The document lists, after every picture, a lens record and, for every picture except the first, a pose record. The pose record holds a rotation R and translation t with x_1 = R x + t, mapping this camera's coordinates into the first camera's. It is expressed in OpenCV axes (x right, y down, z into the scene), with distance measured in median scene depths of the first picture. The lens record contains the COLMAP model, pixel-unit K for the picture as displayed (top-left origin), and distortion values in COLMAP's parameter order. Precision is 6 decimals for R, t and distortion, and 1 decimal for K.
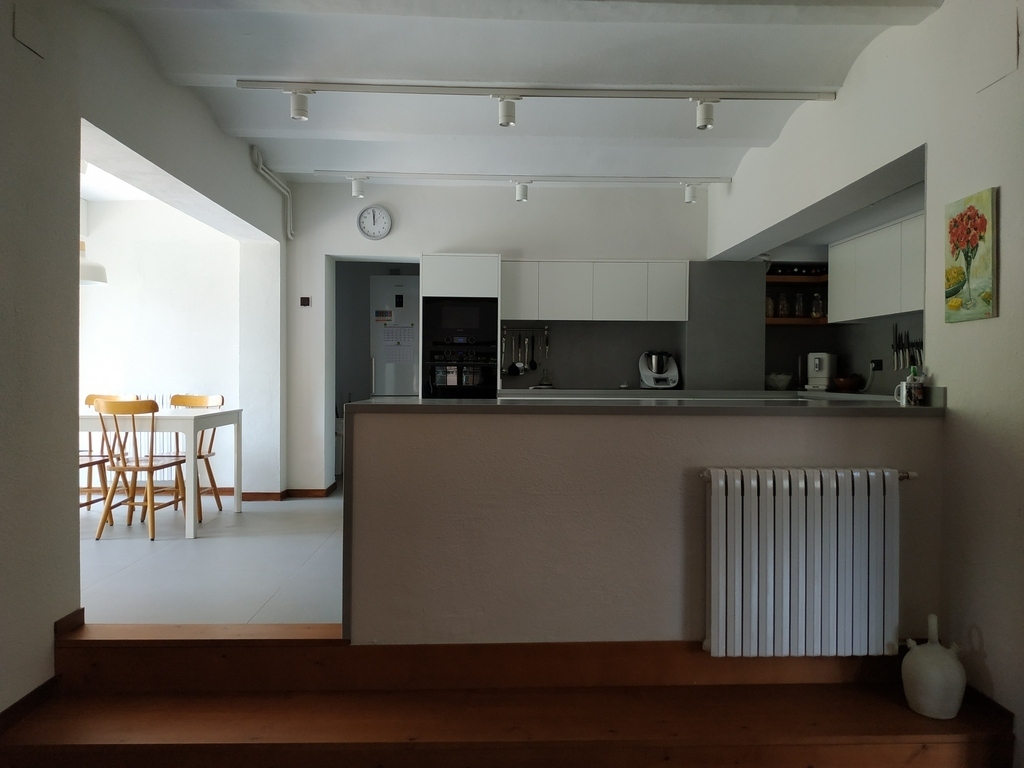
lens RADIAL K [[733.6, 0, 505.9], [0, 733.6, 379.2], [0, 0, 1]] dist [-0.001179, -0.003559]
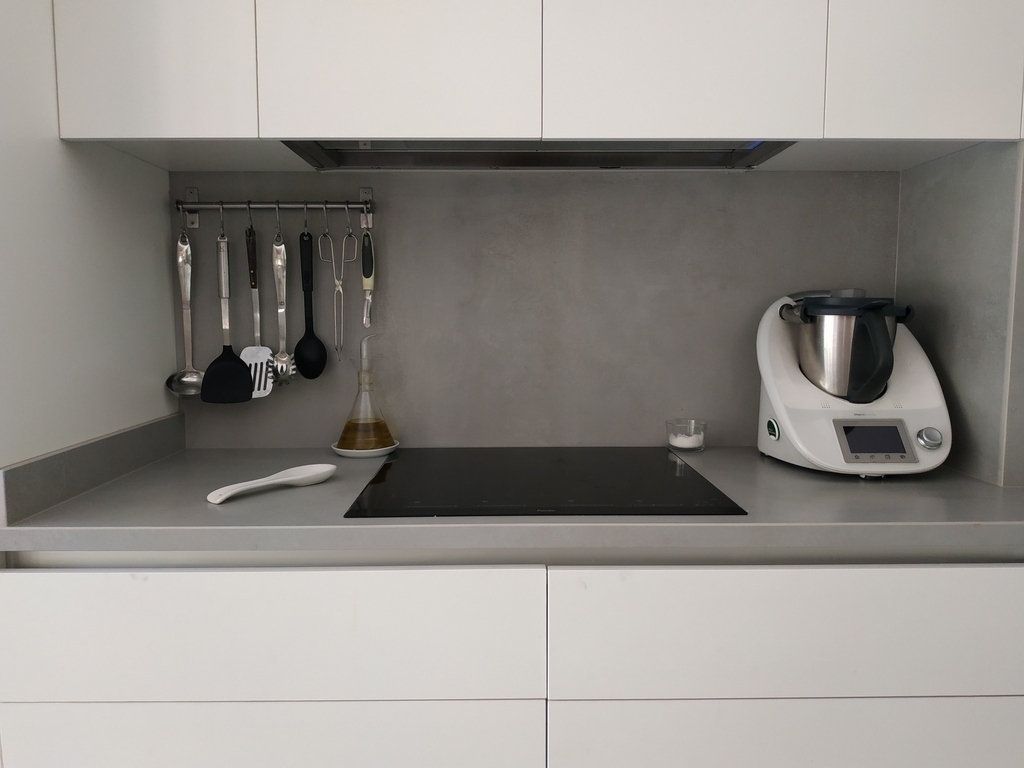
lens RADIAL K [[733.6, 0, 512.9], [0, 733.6, 384.7], [0, 0, 1]] dist [-0.001179, -0.003559]
pose [[0.999758, -0.002244, -0.021875, 0.241415], [0.004135, 0.996219, 0.086785, -0.067456], [0.021598, -0.086854, 0.995987, 1.683467]]
